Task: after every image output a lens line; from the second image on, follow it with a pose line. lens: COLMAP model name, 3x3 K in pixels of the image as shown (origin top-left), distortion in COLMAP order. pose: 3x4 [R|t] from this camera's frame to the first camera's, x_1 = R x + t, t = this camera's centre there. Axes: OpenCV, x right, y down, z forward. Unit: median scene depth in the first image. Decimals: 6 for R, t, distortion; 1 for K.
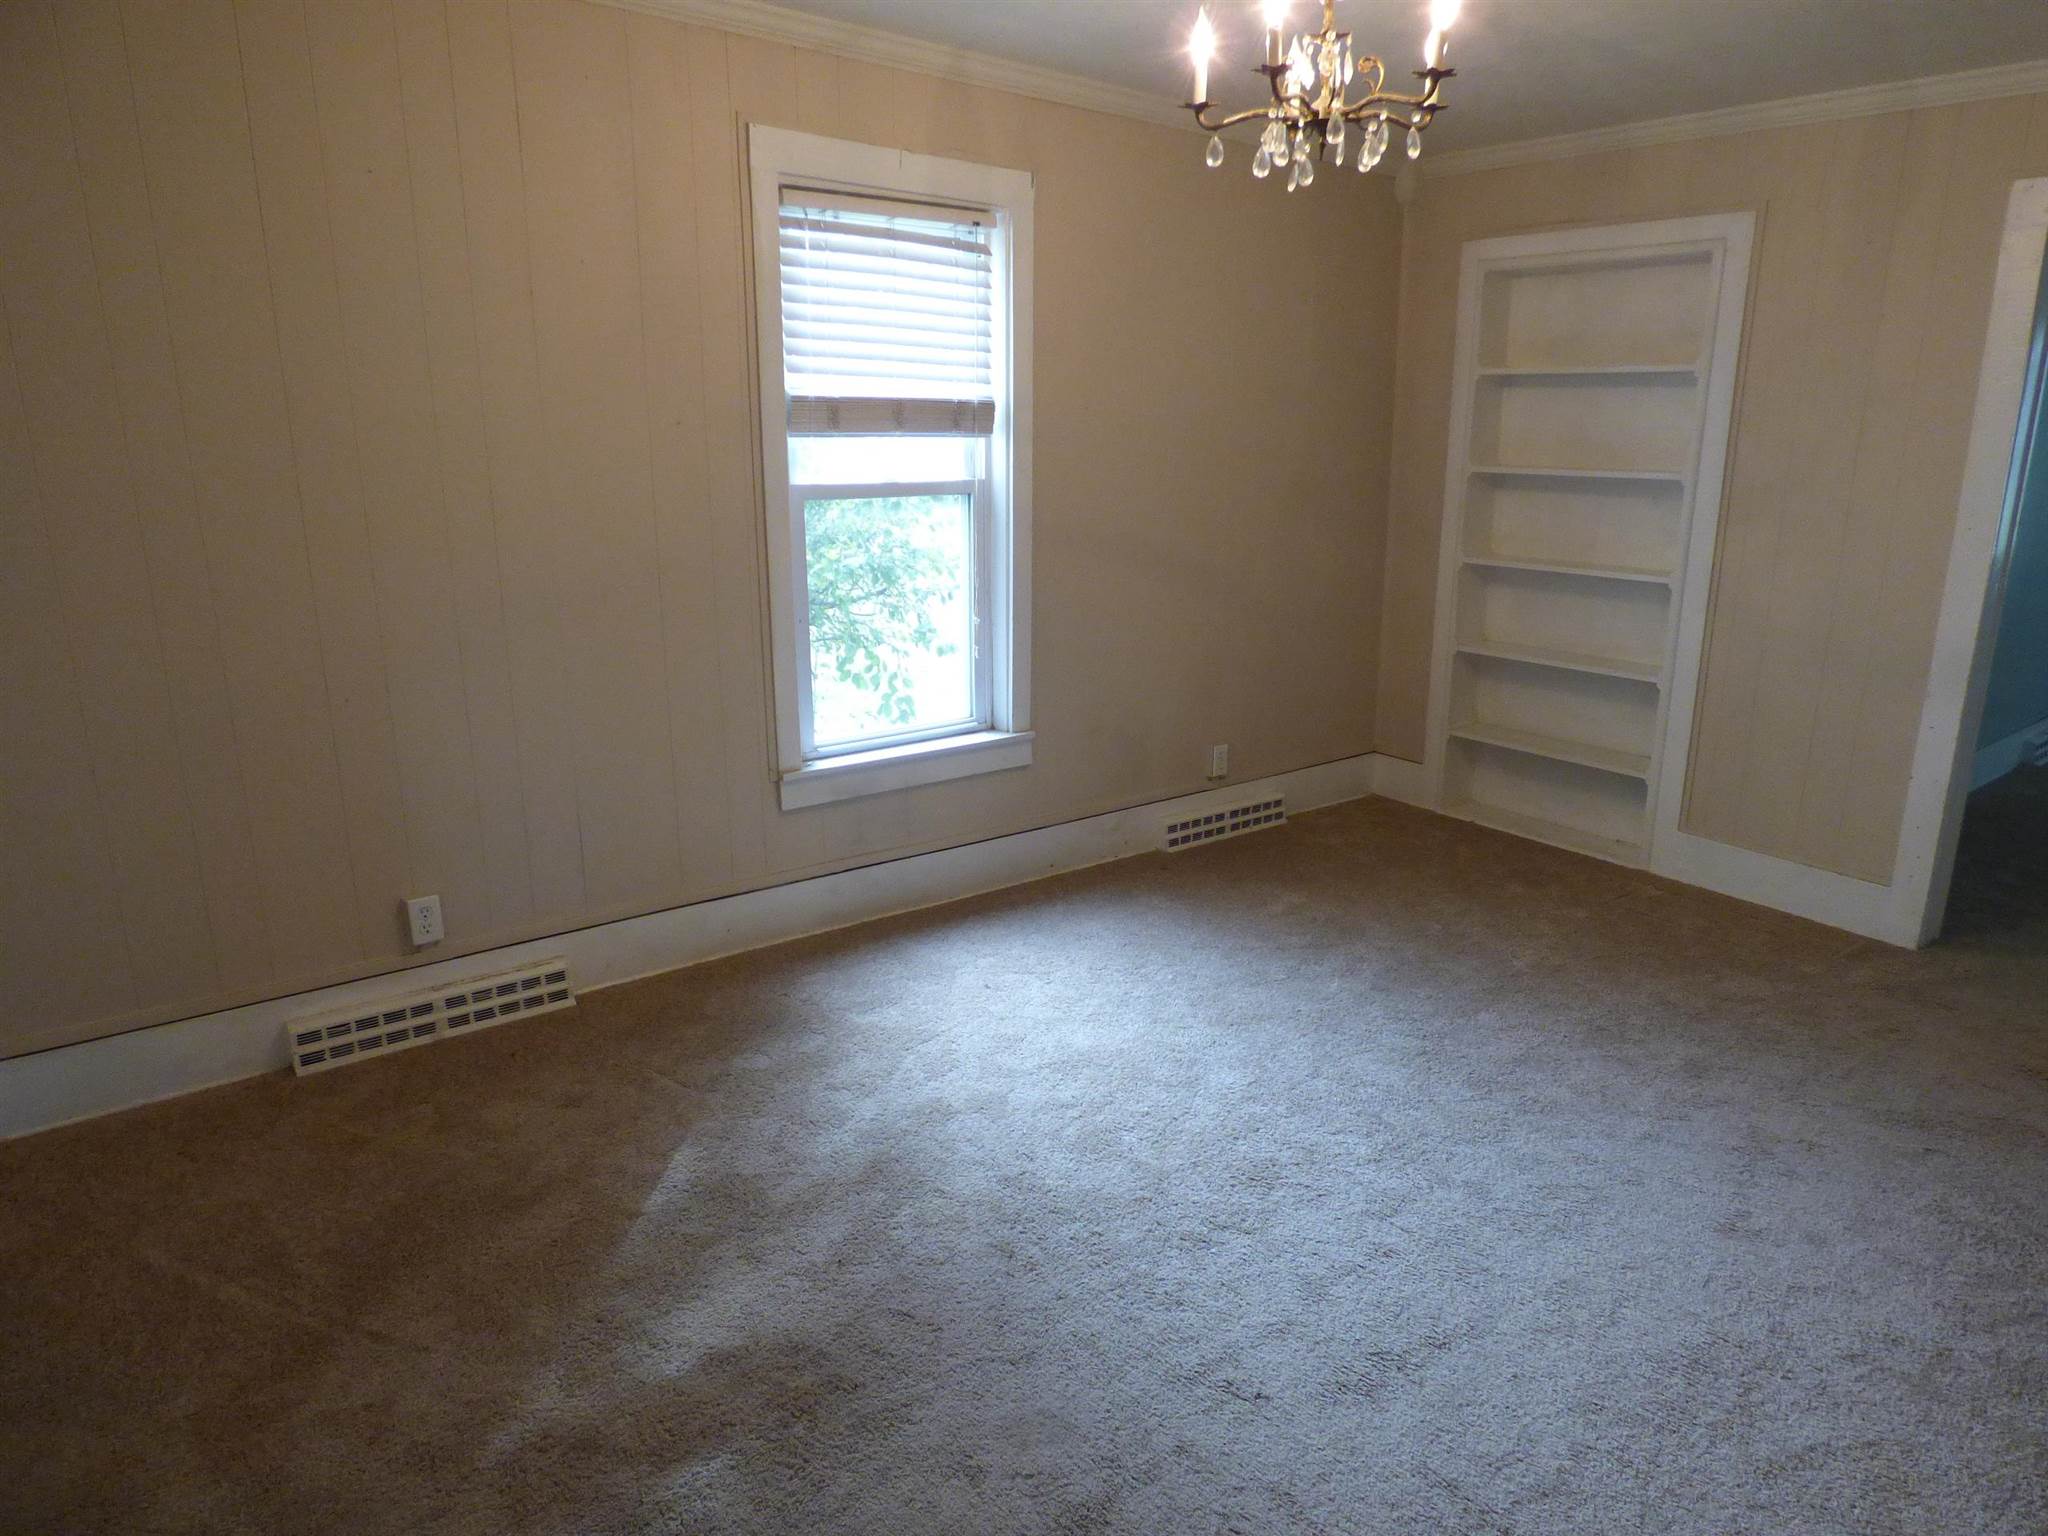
lens RADIAL K [[1237.7, 0, 1029.0], [0, 1237.7, 755.4], [0, 0, 1]] dist [-0.019596, 0.006207]
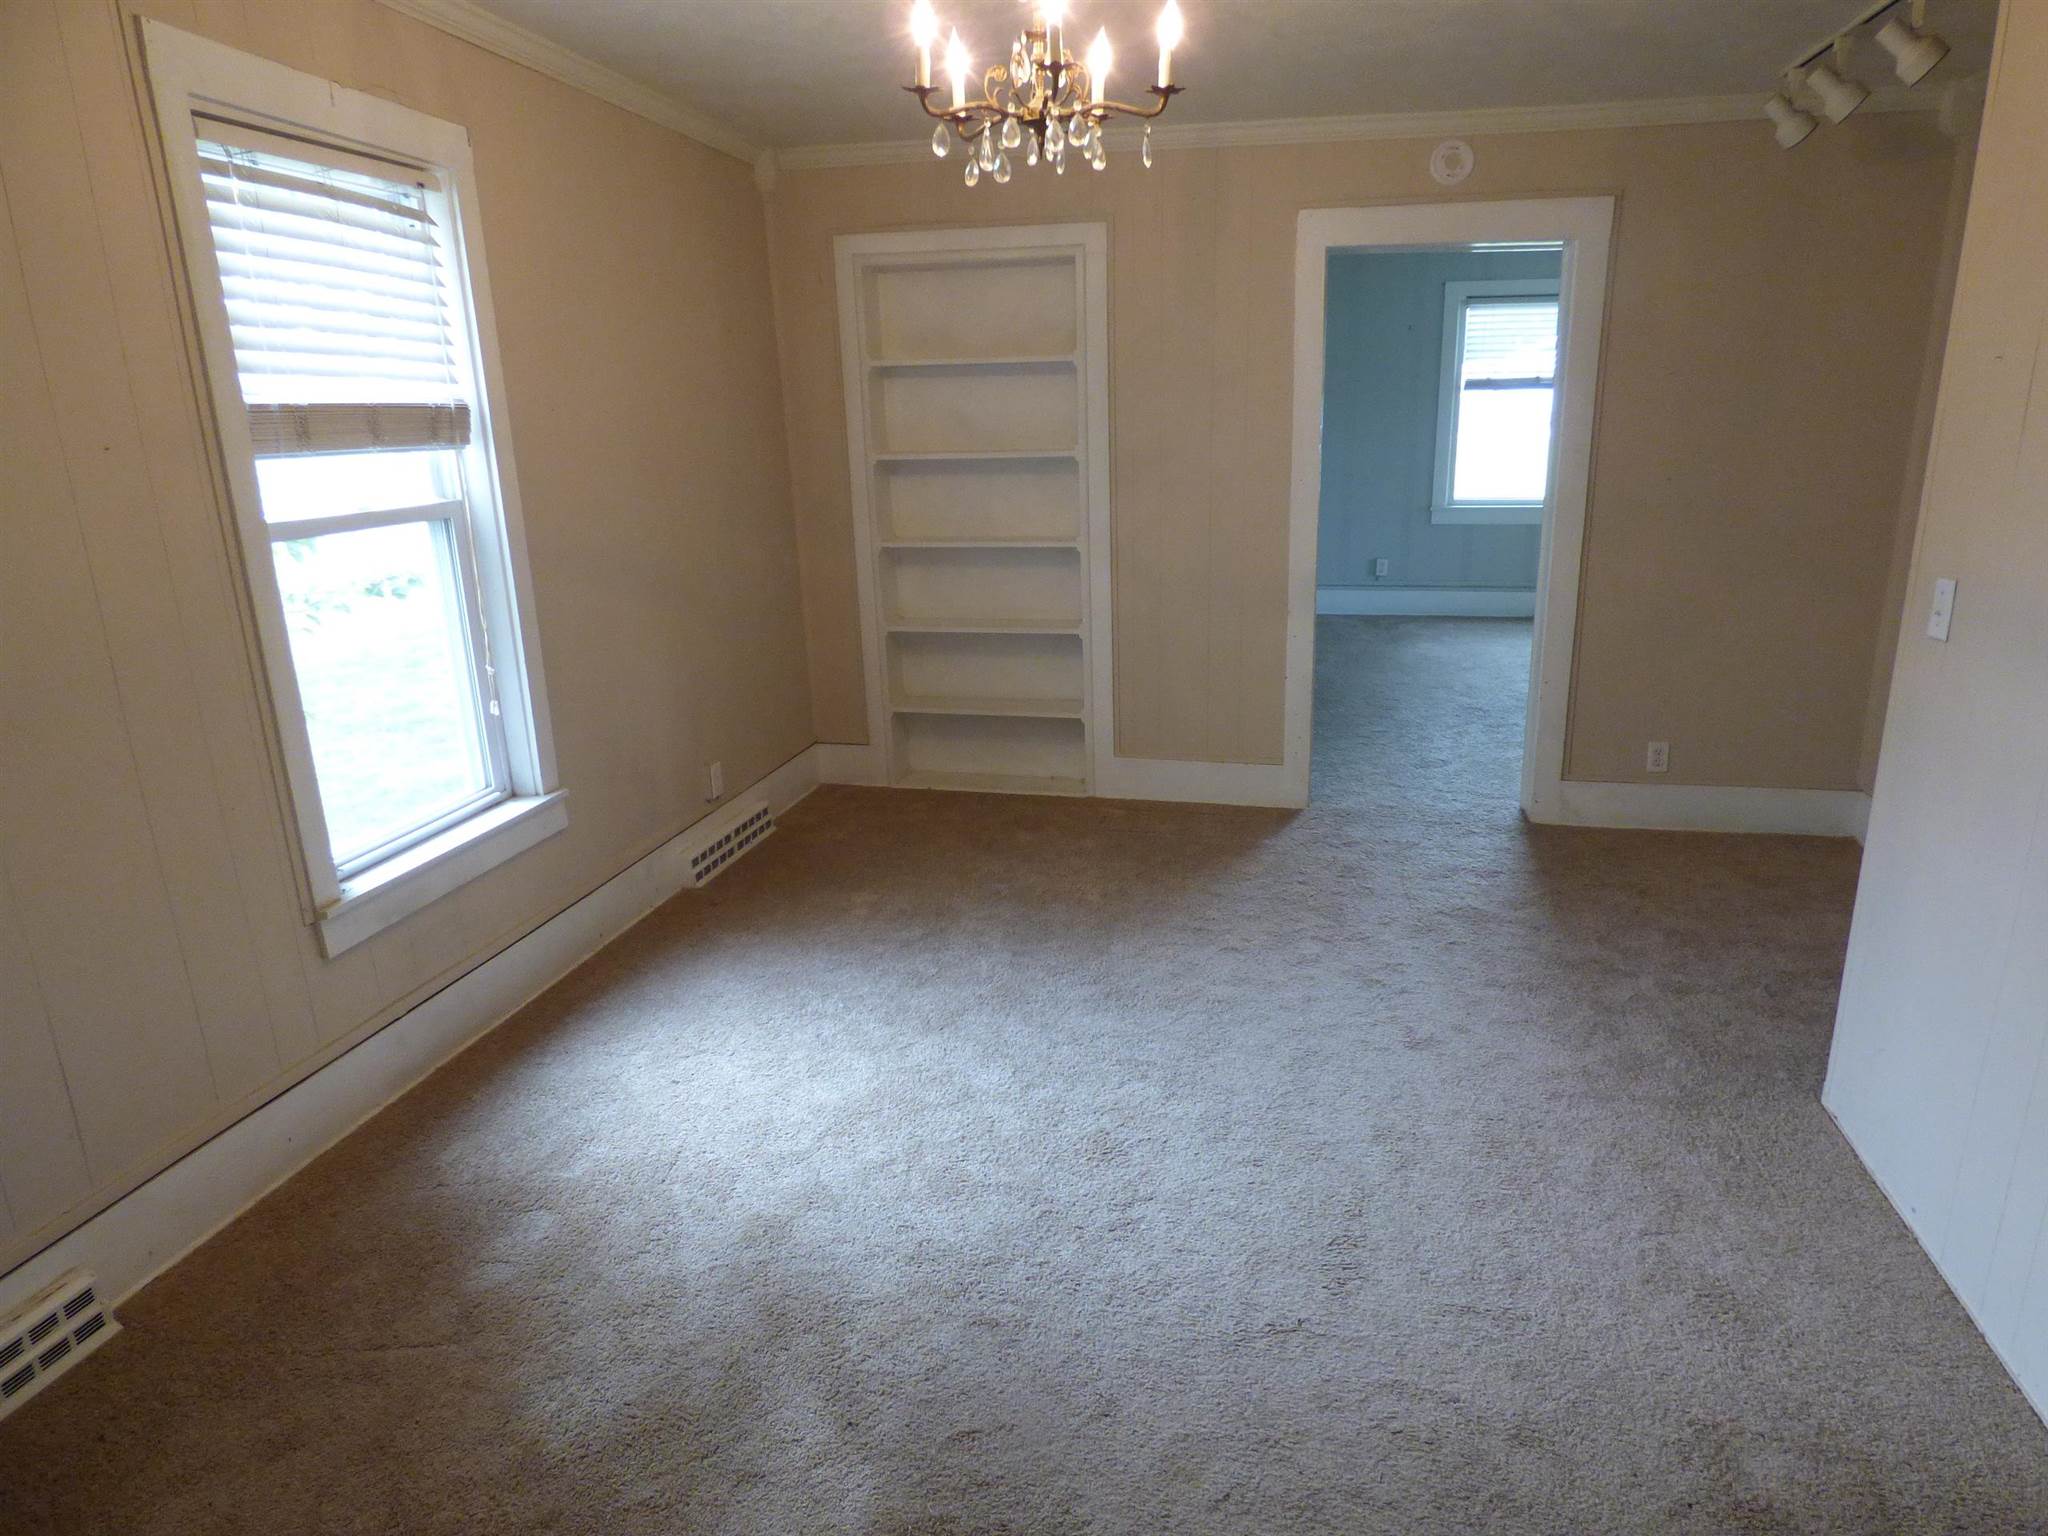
lens RADIAL K [[1237.7, 0, 1024.5], [0, 1237.7, 766.8], [0, 0, 1]] dist [-0.019596, 0.006207]
pose [[0.774893, -0.201735, 0.599036, -0.291772], [0.193588, 0.977905, 0.078906, -0.045384], [-0.601718, 0.054822, 0.796825, 0.141859]]
